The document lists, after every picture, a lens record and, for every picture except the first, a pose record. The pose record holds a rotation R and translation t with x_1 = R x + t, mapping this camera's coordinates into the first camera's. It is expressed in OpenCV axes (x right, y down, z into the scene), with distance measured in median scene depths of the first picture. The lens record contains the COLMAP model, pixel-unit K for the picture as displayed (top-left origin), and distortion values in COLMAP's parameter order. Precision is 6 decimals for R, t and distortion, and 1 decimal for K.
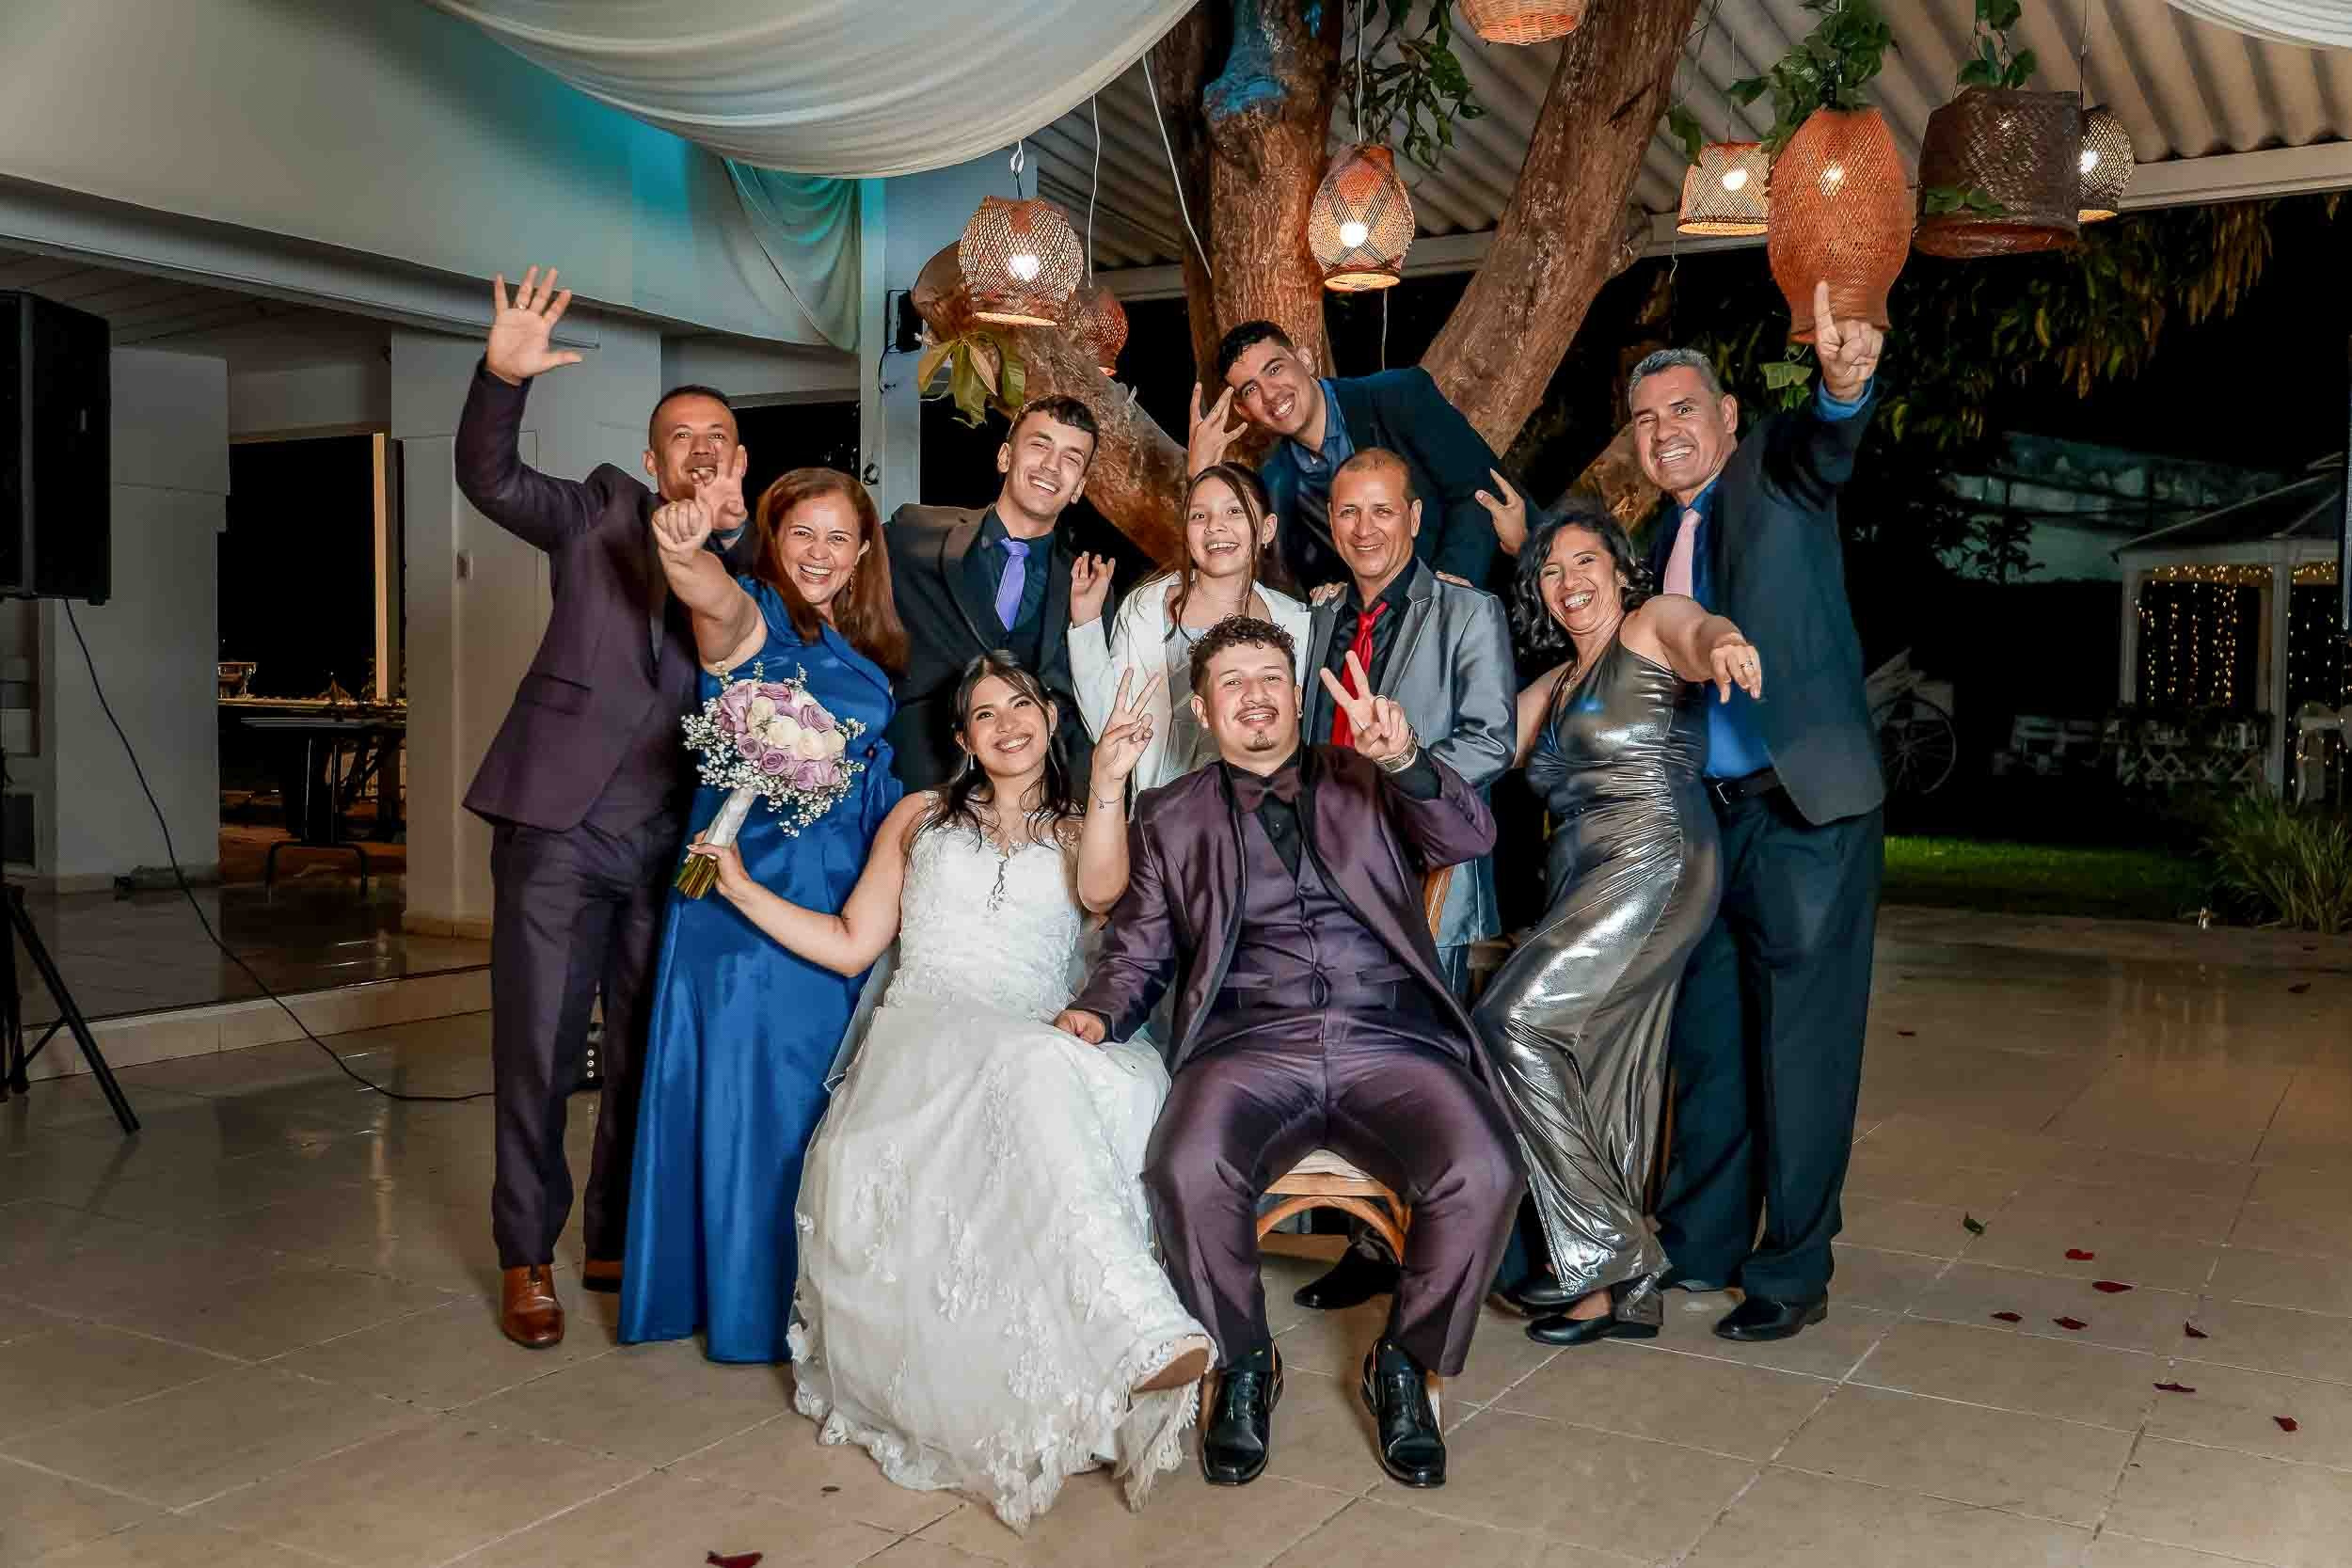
lens RADIAL K [[2107.2, 0, 1179.1], [0, 2107.2, 783.5], [0, 0, 1]] dist [0.010708, -0.000155]
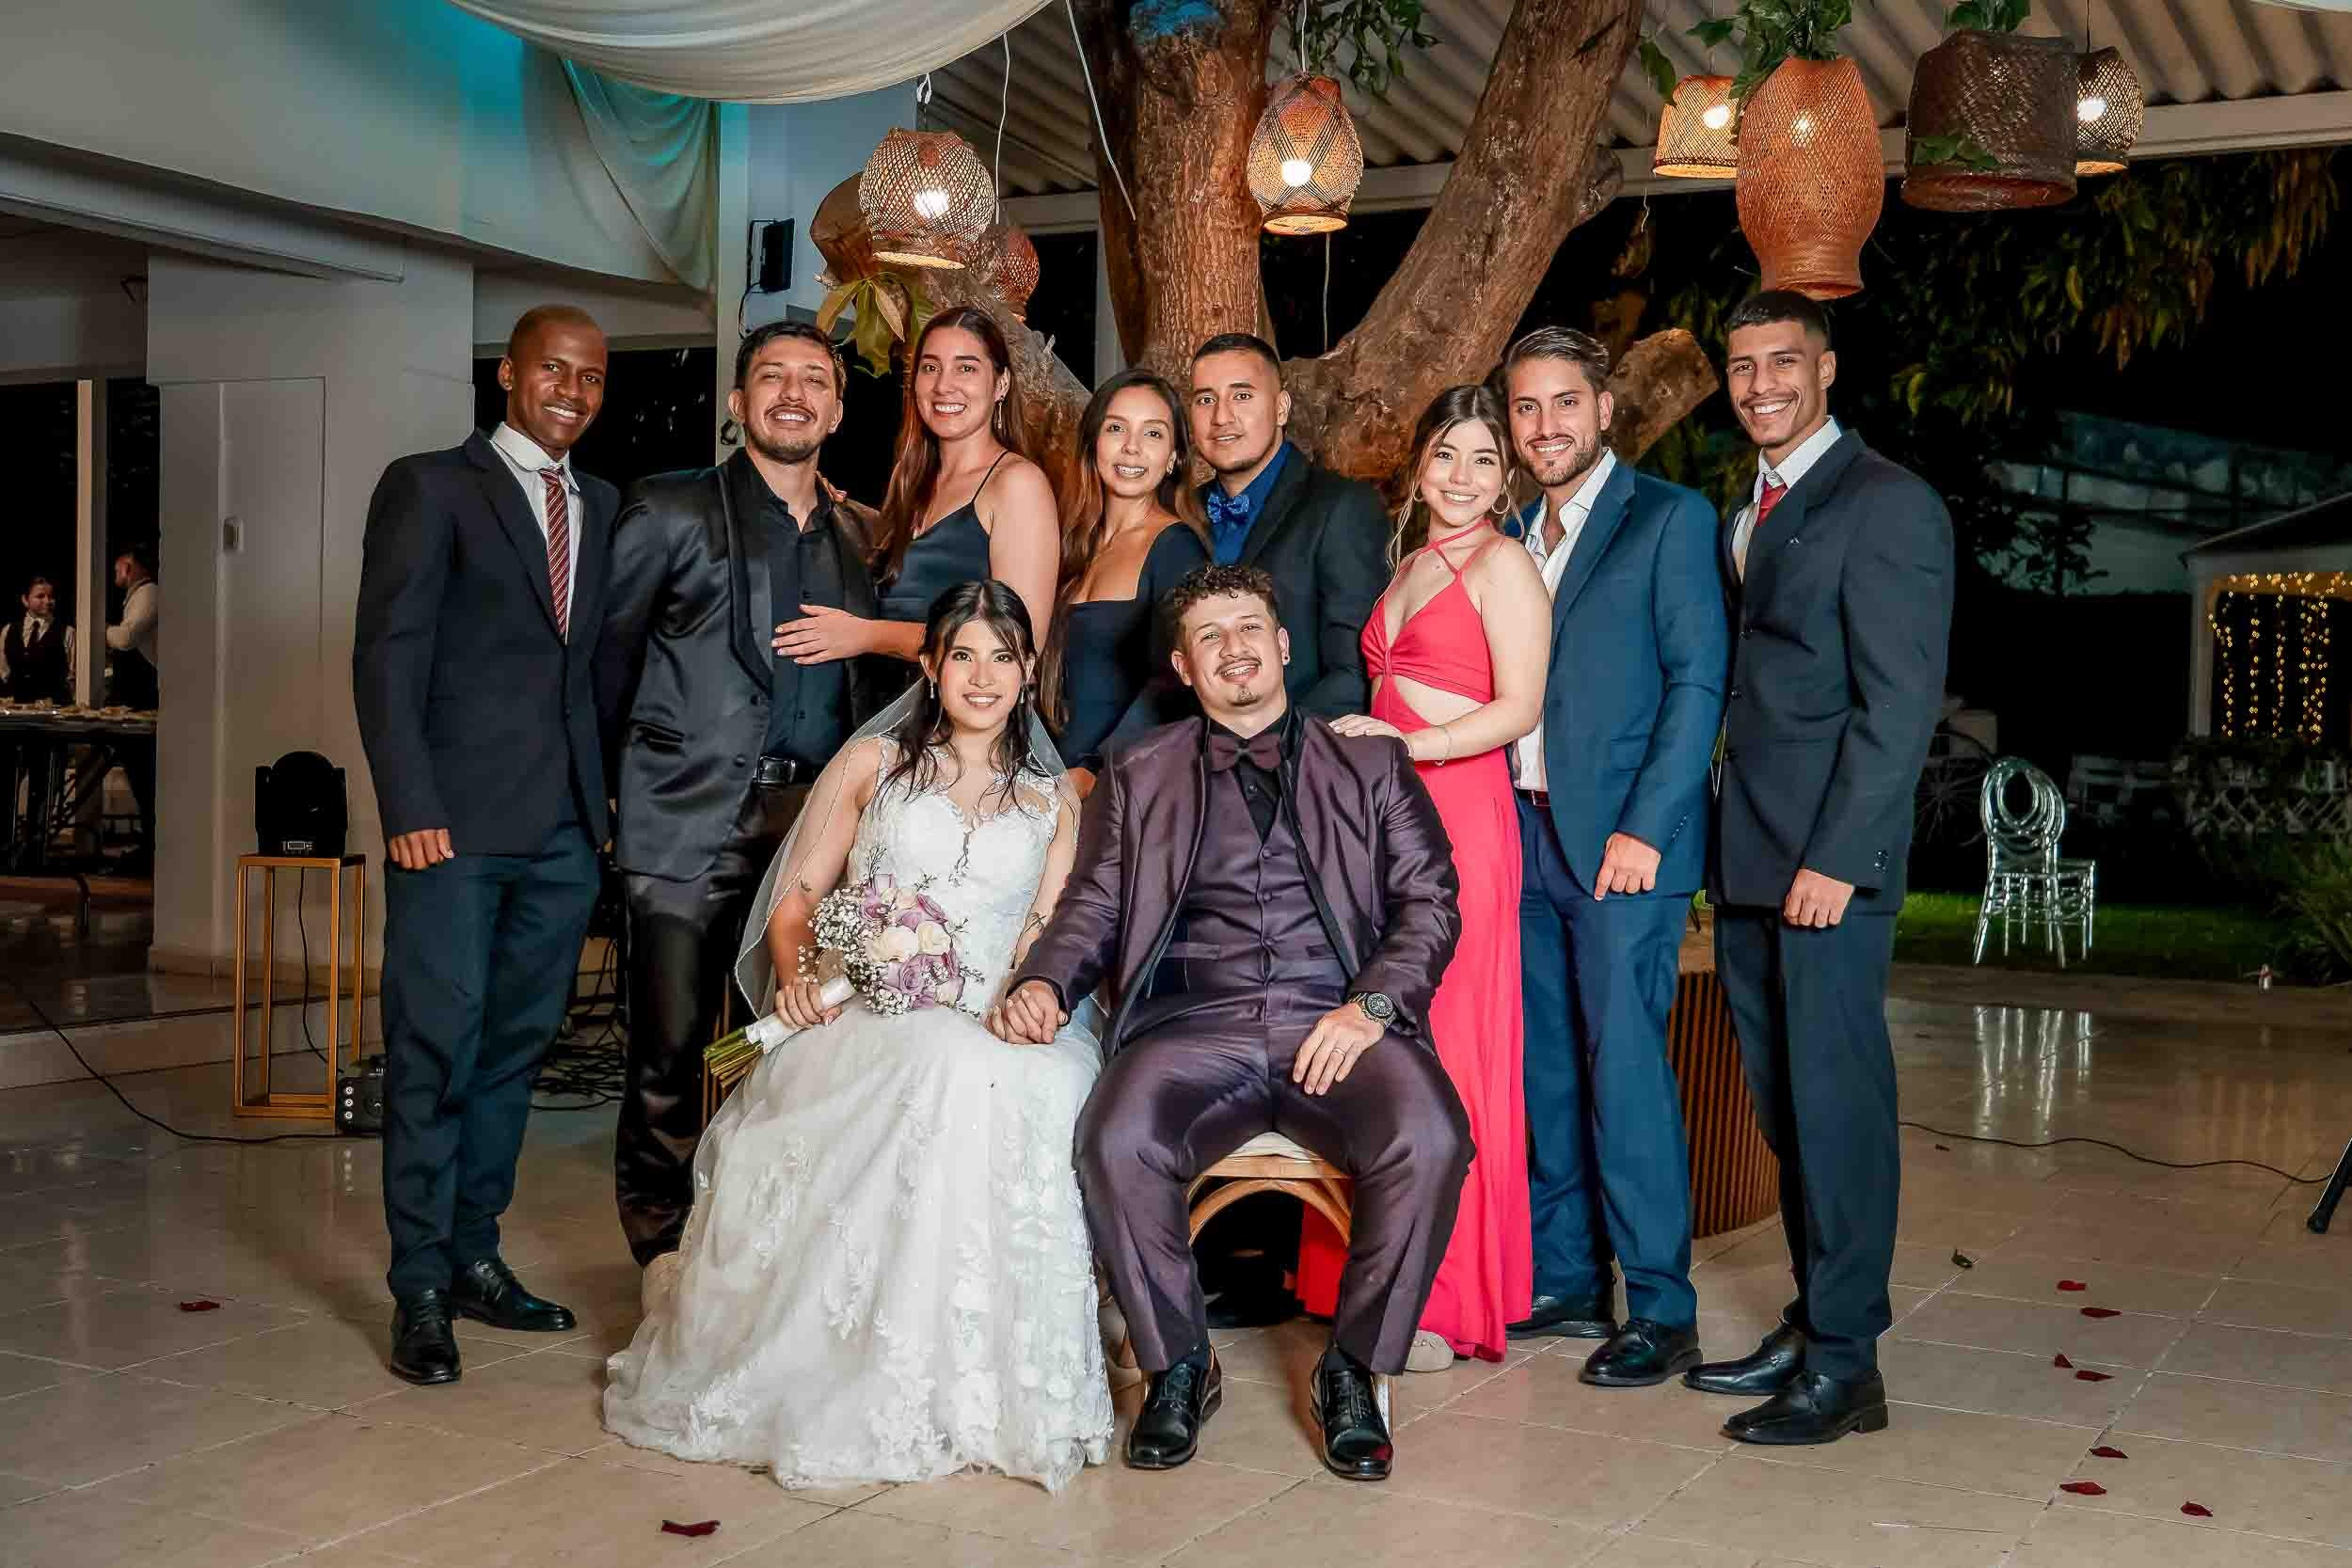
lens RADIAL K [[2683.9, 0, 1176.0], [0, 2683.9, 784.0], [0, 0, 1]] dist [-0.004491, 0.002324]
pose [[0.998749, 0.008589, 0.049258, -0.021837], [-0.007486, 0.999718, -0.022526, 0.027225], [-0.049438, 0.022129, 0.998532, -0.135180]]
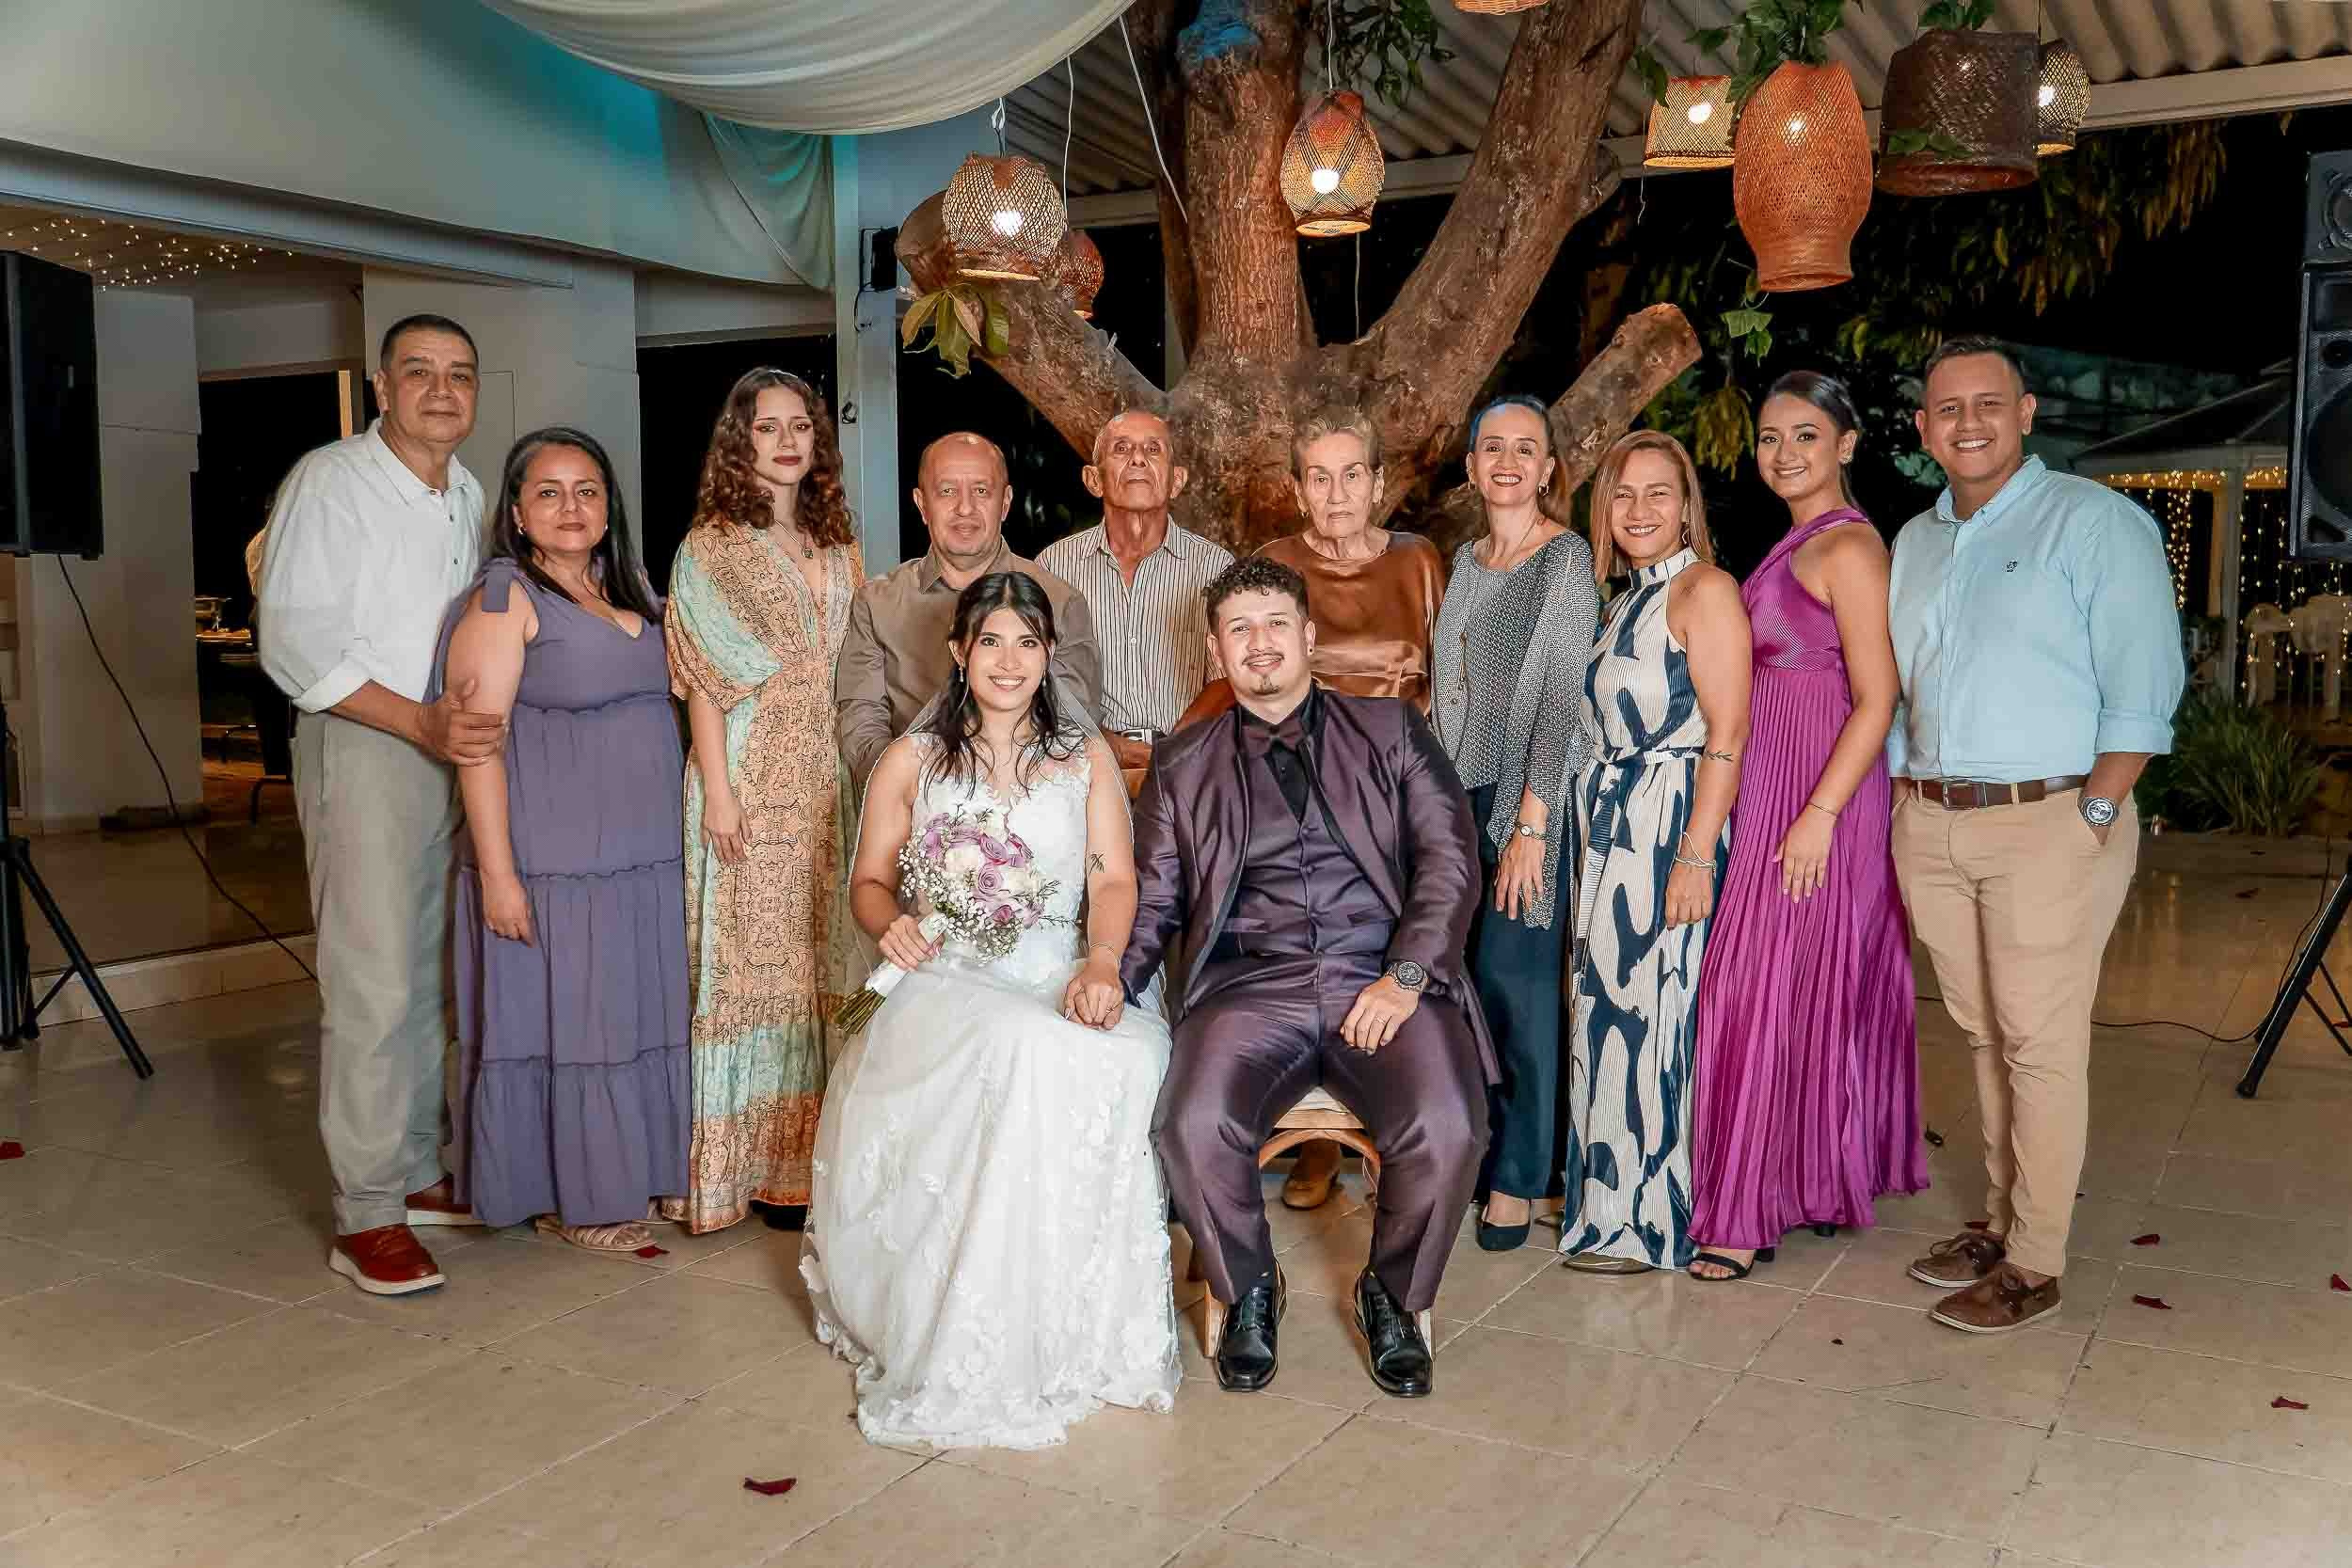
lens RADIAL K [[2100.5, 0, 1176.0], [0, 2100.5, 784.0], [0, 0, 1]] dist [0.007248, 0.000033]
pose [[0.999773, -0.015413, 0.014741, -0.009188], [0.014775, 0.998987, 0.042500, -0.012917], [-0.015382, -0.042272, 0.998988, -0.020970]]
